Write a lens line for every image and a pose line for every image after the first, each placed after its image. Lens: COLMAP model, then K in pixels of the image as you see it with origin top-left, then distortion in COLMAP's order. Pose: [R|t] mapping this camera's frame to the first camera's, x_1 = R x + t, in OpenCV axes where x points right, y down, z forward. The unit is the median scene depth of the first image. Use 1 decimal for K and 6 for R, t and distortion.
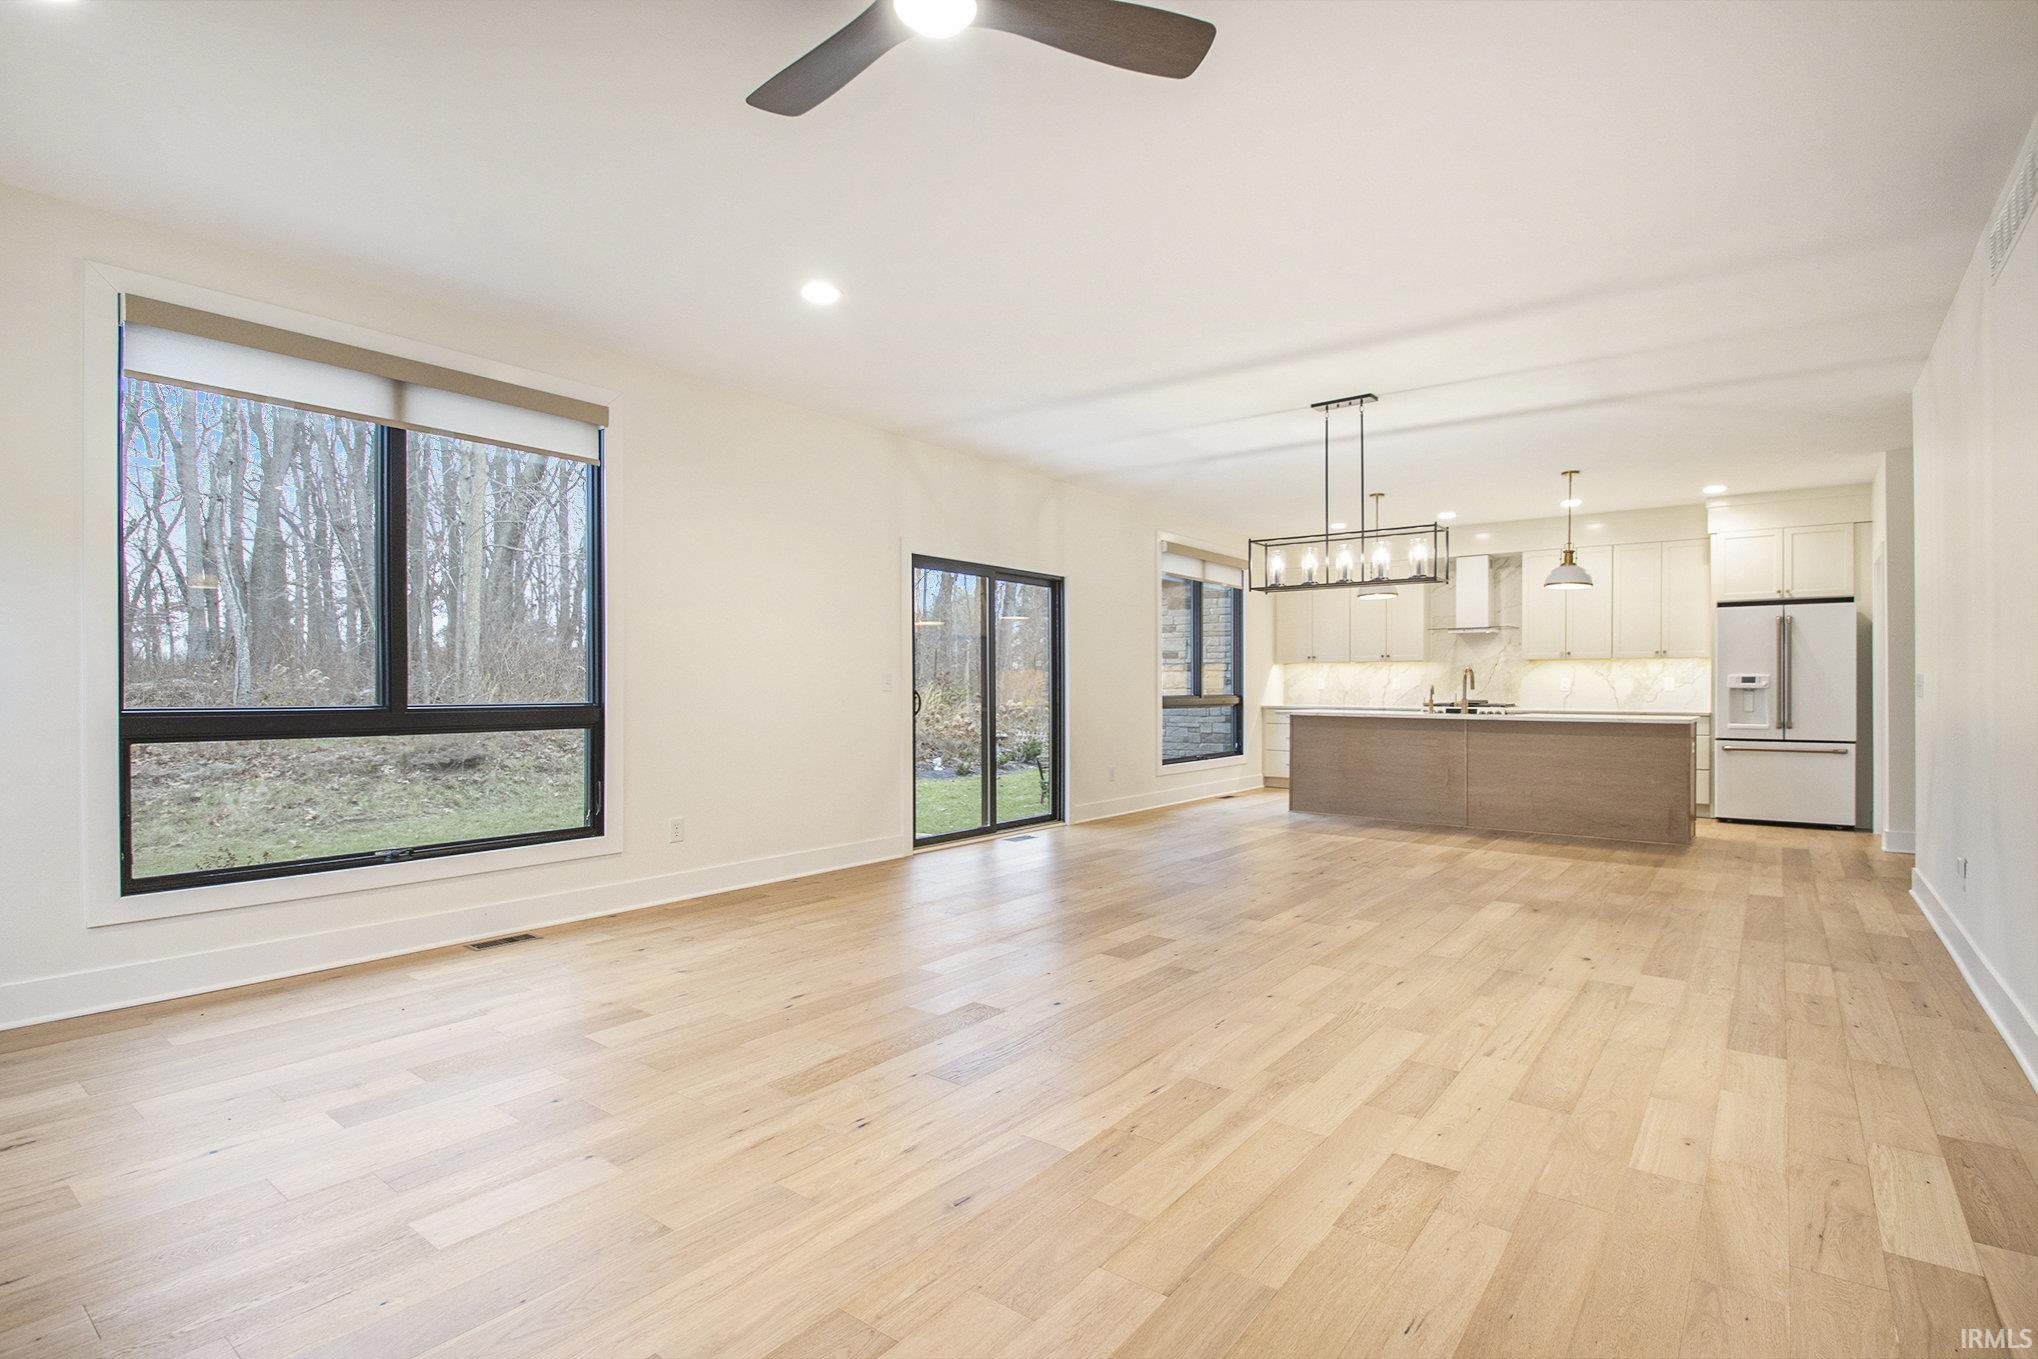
lens RADIAL K [[1030.4, 0, 1023.9], [0, 1030.4, 680.5], [0, 0, 1]] dist [-0.000227, -0.001210]
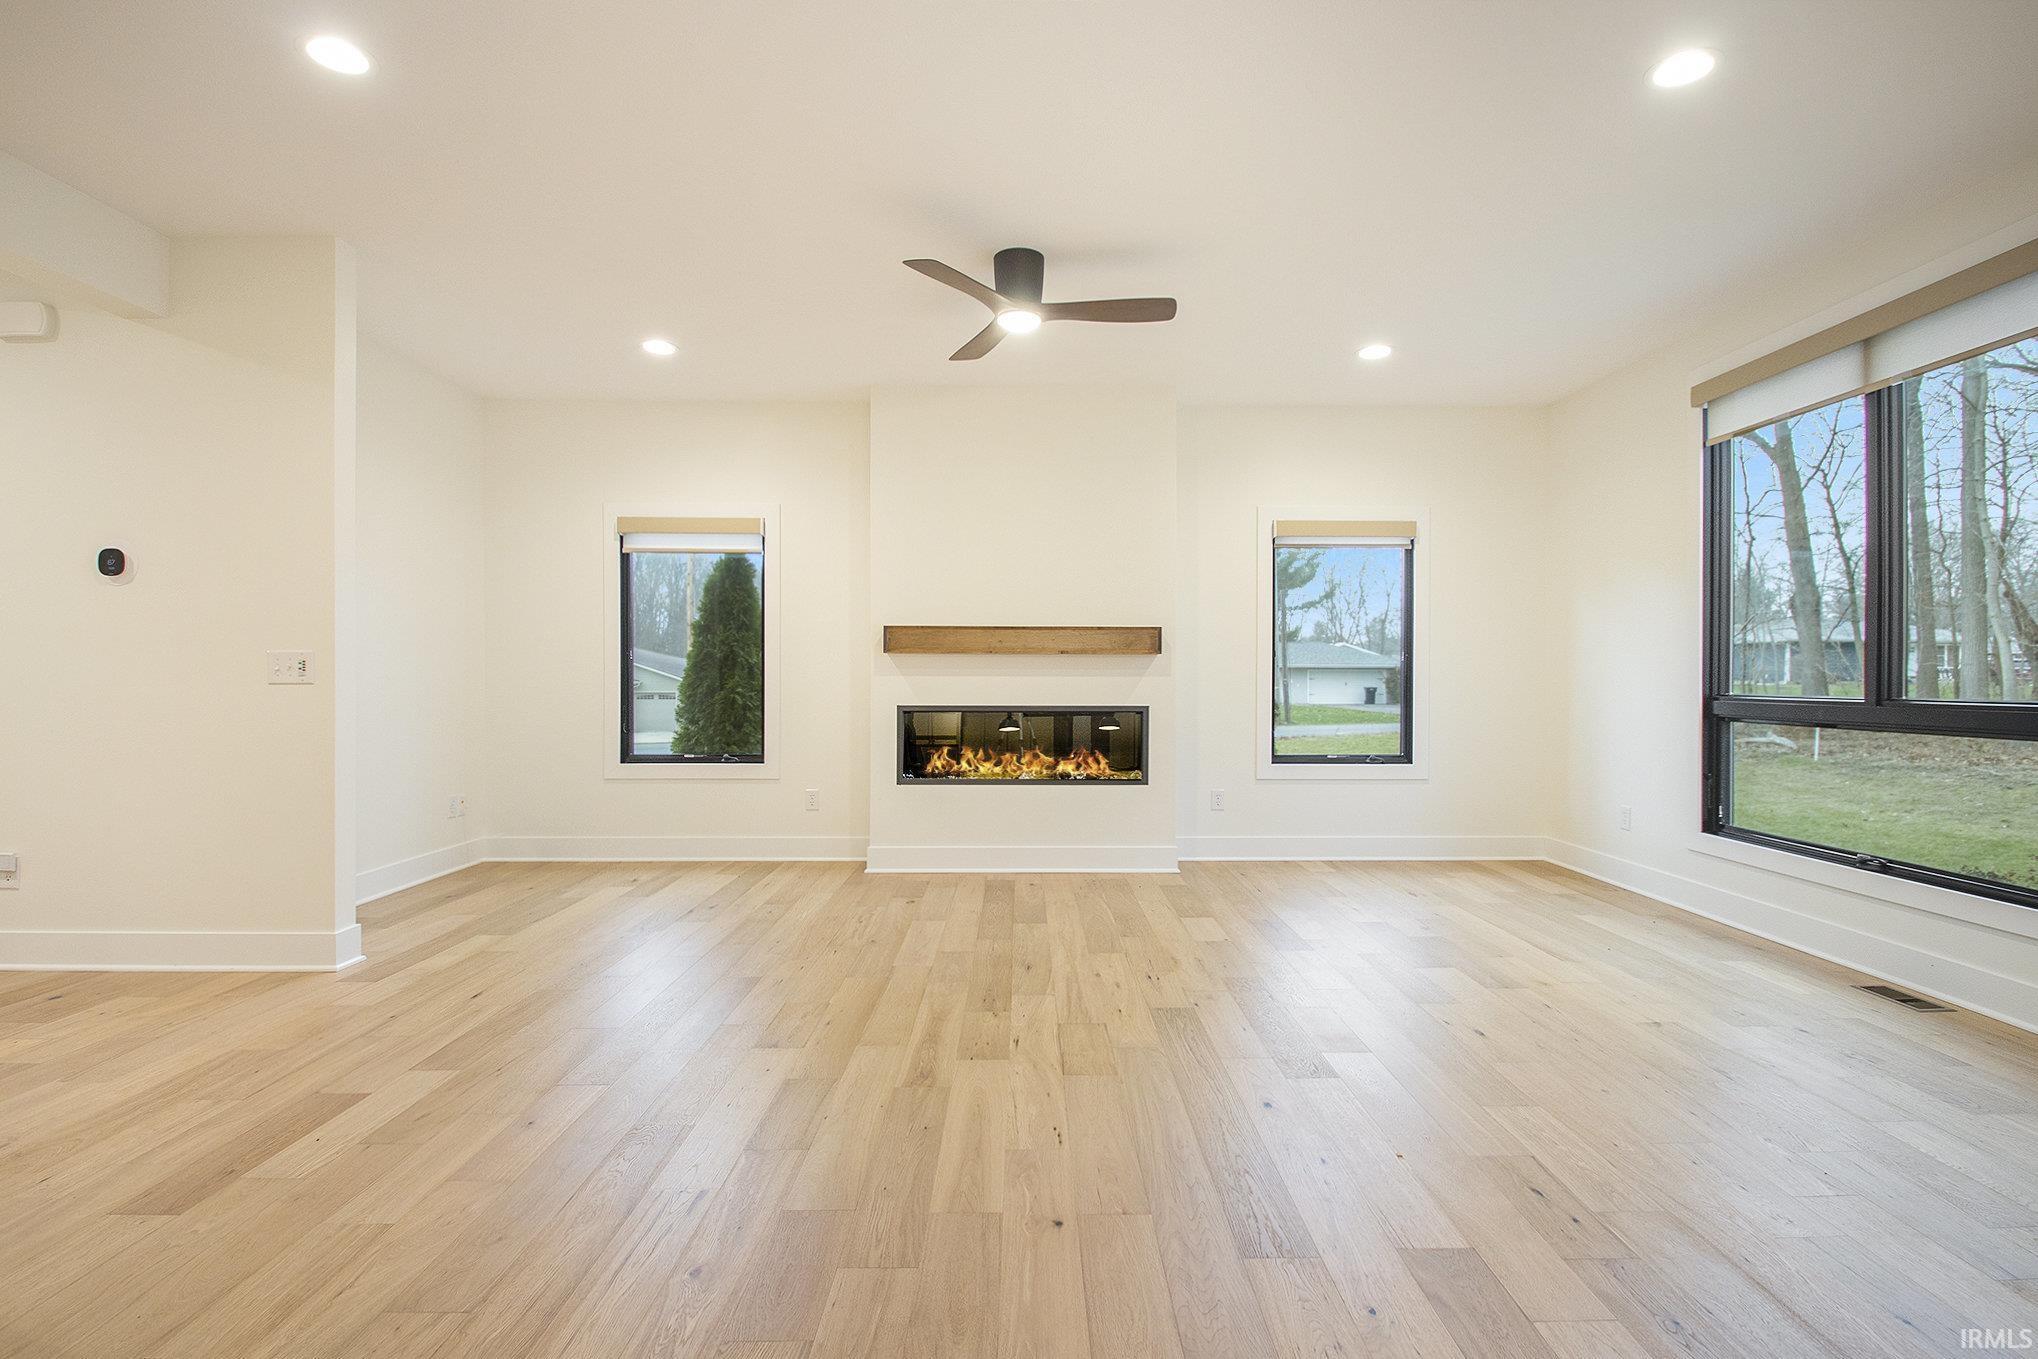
lens RADIAL K [[946.8, 0, 1028.0], [0, 946.8, 686.9], [0, 0, 1]] dist [0.002377, 0.000627]
pose [[-0.796789, 0.001299, -0.604257, 0.756990], [0.000535, 0.999999, 0.001443, 0.019370], [0.604258, 0.000827, -0.796788, 1.884994]]
